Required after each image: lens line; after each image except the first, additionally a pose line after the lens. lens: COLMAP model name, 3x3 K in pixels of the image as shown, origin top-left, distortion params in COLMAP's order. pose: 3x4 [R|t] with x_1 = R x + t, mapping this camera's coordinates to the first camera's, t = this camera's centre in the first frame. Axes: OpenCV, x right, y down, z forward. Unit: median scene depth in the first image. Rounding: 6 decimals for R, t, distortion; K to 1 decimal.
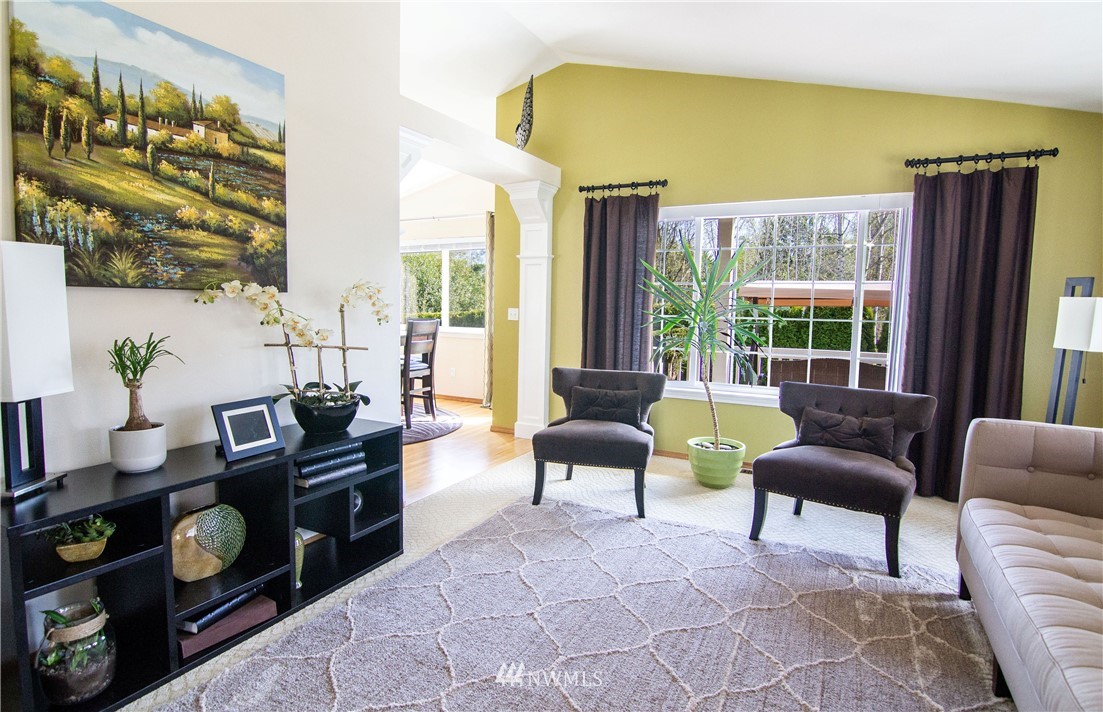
lens RADIAL K [[569.6, 0, 547.4], [0, 569.6, 358.5], [0, 0, 1]] dist [-0.023593, 0.000244]
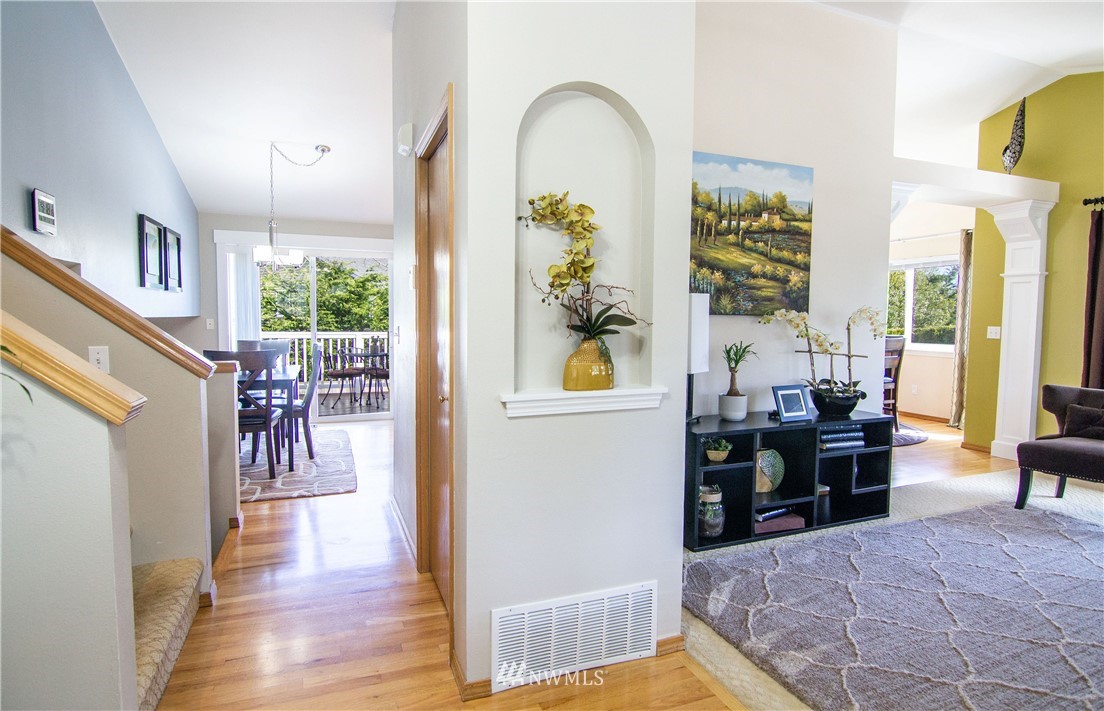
lens RADIAL K [[570.2, 0, 552.0], [0, 570.2, 352.2], [0, 0, 1]] dist [-0.012406, -0.006891]
pose [[0.760788, 0.027095, -0.648434, -0.013629], [-0.054848, 0.998238, -0.022640, 0.045018], [0.646678, 0.052790, 0.760934, -0.526699]]
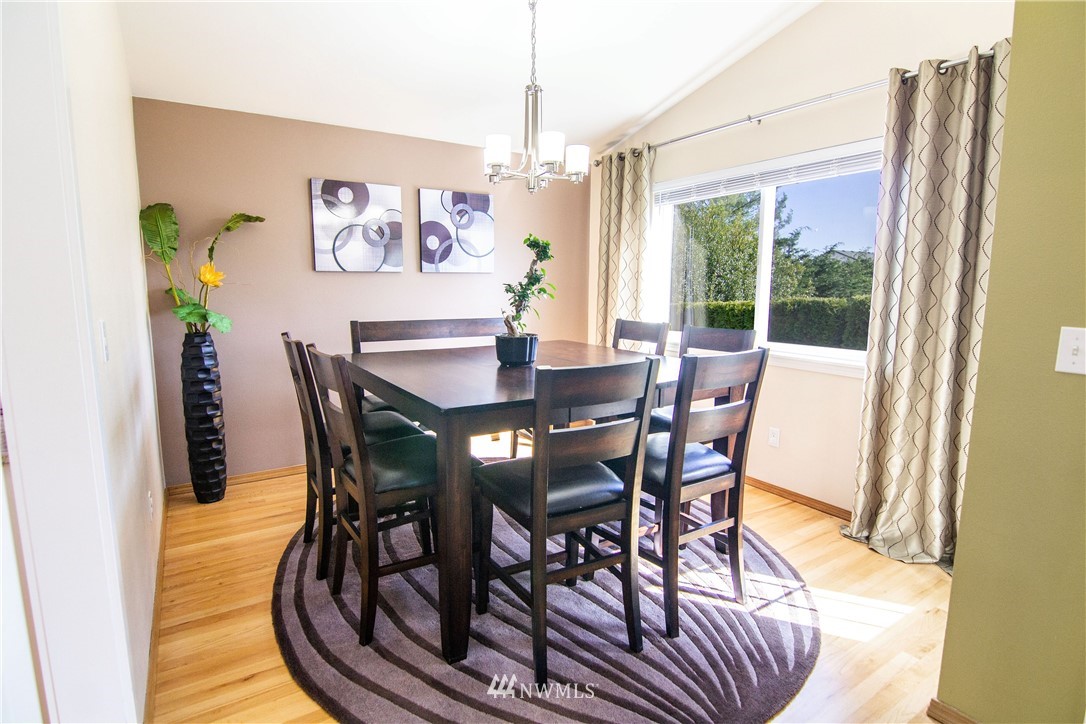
lens RADIAL K [[554.7, 0, 543.4], [0, 554.7, 357.4], [0, 0, 1]] dist [-0.006604, -0.000467]
pose [[0.877099, 0.052112, -0.477474, -0.328854], [-0.037786, 0.998502, 0.039567, -0.156076], [0.478821, -0.016663, 0.877754, 1.386599]]
